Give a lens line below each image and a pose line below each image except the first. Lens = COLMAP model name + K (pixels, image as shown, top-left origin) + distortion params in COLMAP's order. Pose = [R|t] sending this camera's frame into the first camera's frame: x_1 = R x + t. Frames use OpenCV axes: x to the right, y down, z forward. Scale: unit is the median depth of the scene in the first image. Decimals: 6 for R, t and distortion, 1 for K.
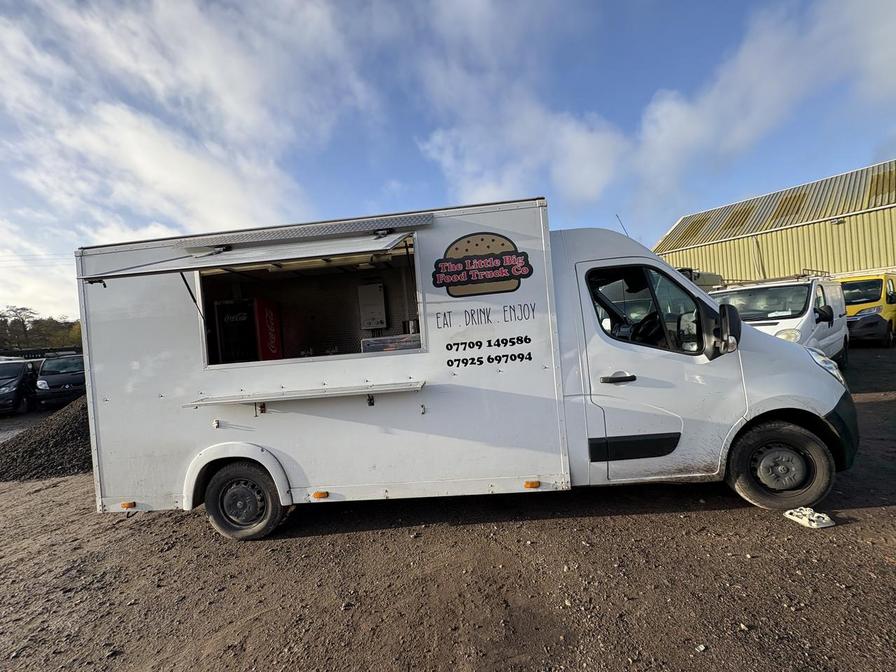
lens RADIAL K [[355.5, 0, 448.0], [0, 355.5, 336.0], [0, 0, 1]] dist [-0.001535, 0.001004]
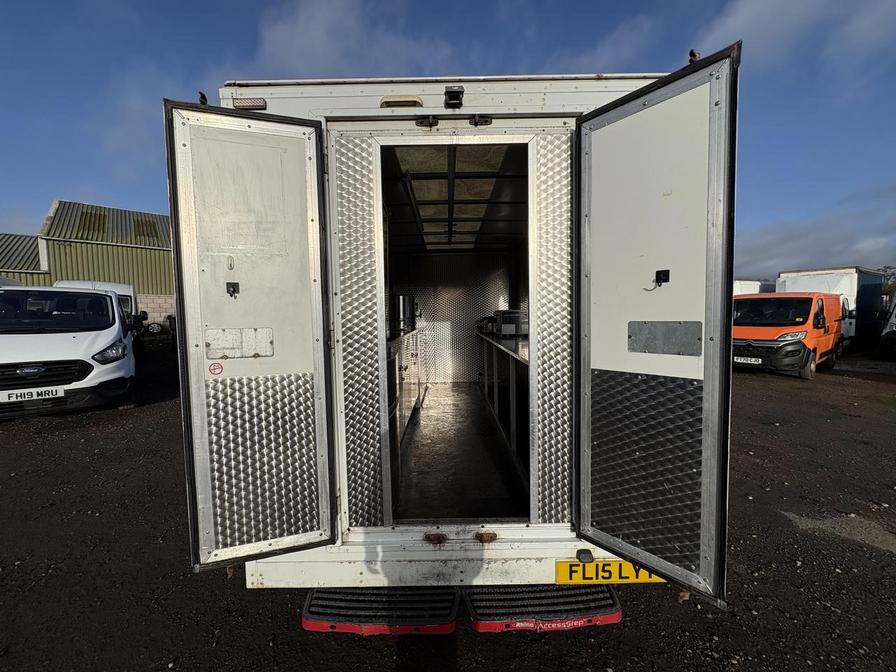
lens RADIAL K [[355.5, 0, 448.0], [0, 355.5, 336.0], [0, 0, 1]] dist [-0.001535, 0.001004]
pose [[-0.067740, 0.026439, 0.997353, -1.553233], [0.027890, 0.999308, -0.024596, 0.127932], [-0.997313, 0.026150, -0.068431, 1.412665]]
